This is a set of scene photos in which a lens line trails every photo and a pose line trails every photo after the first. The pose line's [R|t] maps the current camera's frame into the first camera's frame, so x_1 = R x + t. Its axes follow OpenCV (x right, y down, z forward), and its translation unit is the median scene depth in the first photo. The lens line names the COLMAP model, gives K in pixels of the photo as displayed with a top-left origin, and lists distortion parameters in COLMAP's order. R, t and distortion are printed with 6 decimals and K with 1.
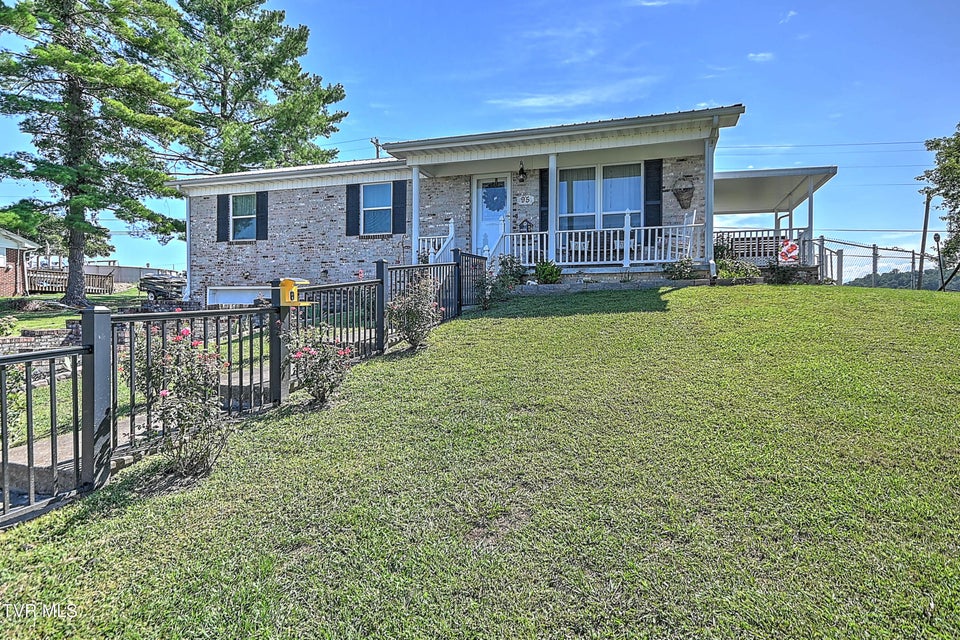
lens RADIAL K [[515.9, 0, 514.7], [0, 515.9, 316.8], [0, 0, 1]] dist [0.021636, 0.000597]
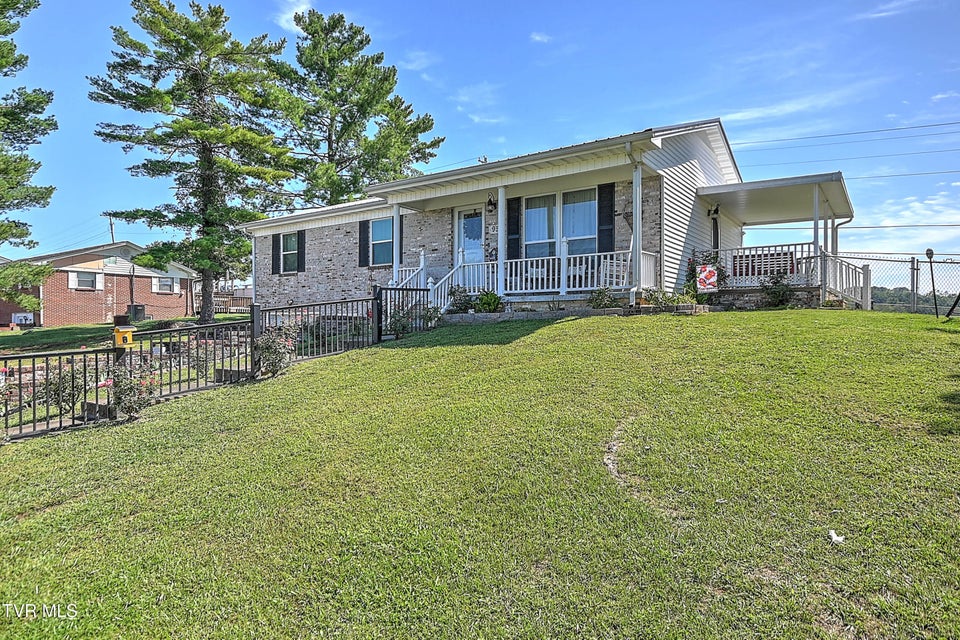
lens RADIAL K [[544.0, 0, 520.3], [0, 544.0, 324.7], [0, 0, 1]] dist [0.020417, -0.000078]
pose [[0.961091, -0.002355, -0.276223, 0.334892], [0.000440, 0.999975, -0.006995, -0.023952], [0.276233, 0.006601, 0.961068, -0.032896]]
